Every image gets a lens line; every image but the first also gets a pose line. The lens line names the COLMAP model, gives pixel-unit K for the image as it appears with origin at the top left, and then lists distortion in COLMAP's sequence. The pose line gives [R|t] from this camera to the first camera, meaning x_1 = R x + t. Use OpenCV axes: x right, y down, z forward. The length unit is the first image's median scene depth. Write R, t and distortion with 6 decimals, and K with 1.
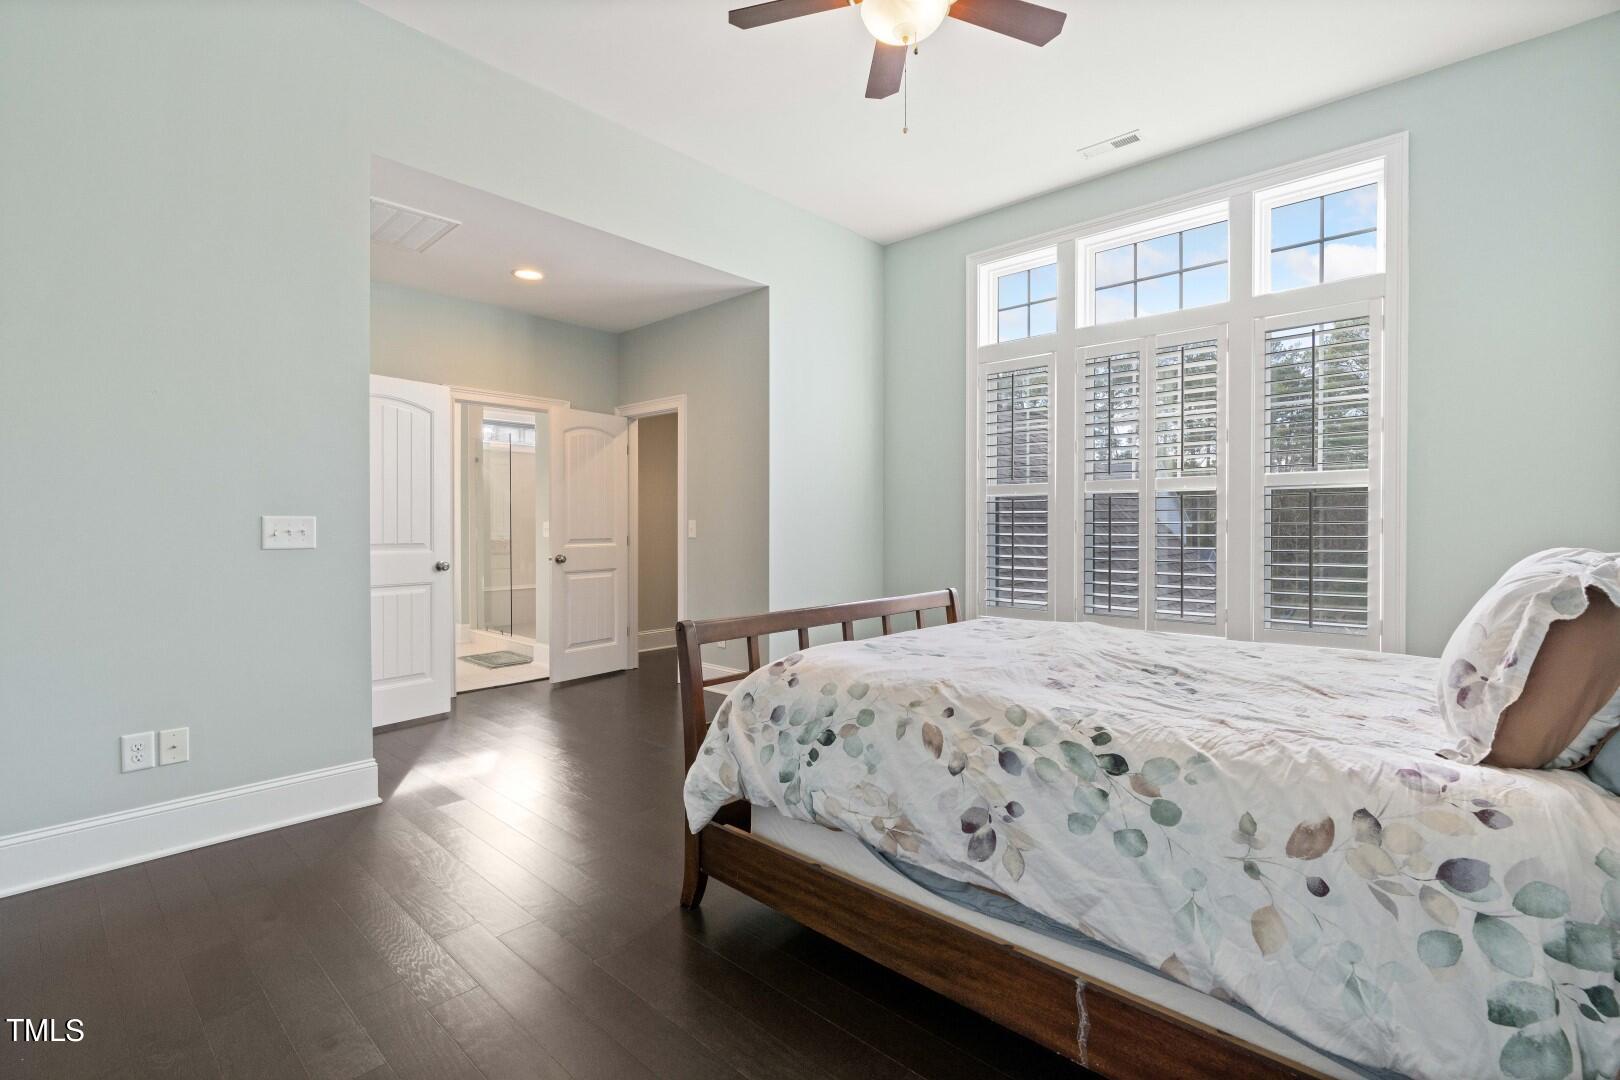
lens RADIAL K [[732.7, 0, 811.4], [0, 732.7, 527.9], [0, 0, 1]] dist [-0.003959, 0.000634]
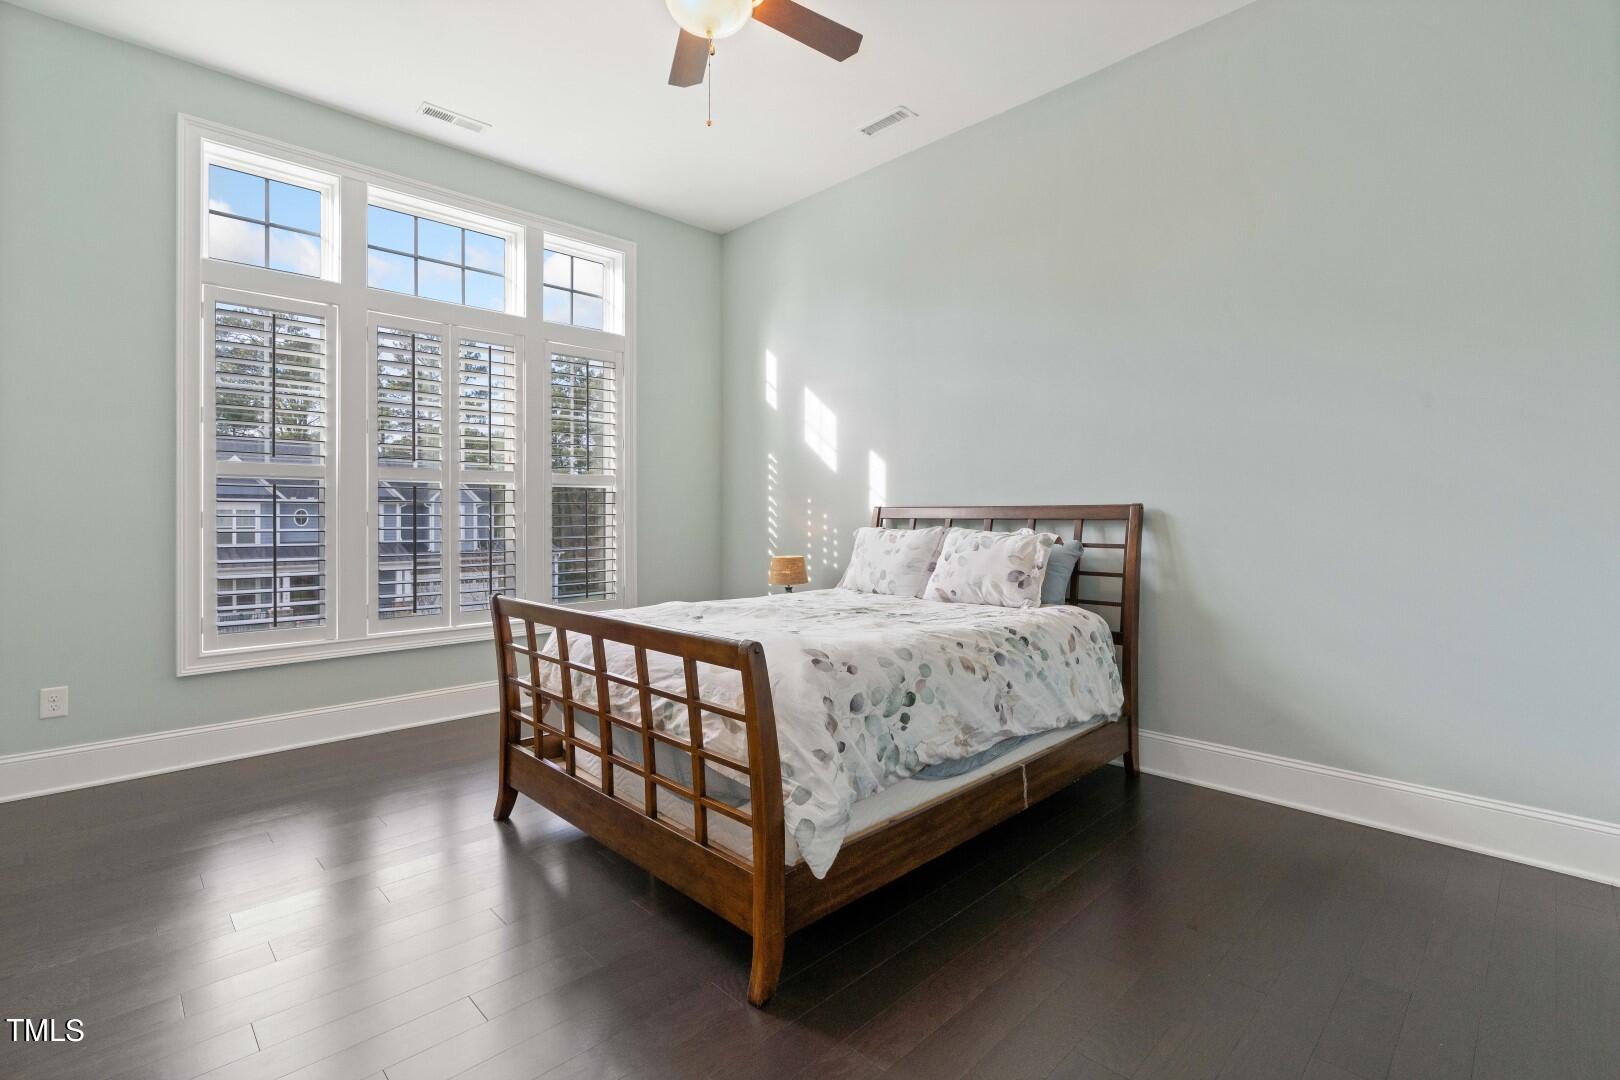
lens RADIAL K [[751.0, 0, 810.5], [0, 751.0, 503.8], [0, 0, 1]] dist [0.001263, 0.000320]
pose [[0.052249, 0.015303, 0.998517, -1.175317], [0.006791, 0.999854, -0.015679, -0.007497], [-0.998611, 0.007600, 0.052138, 1.080484]]
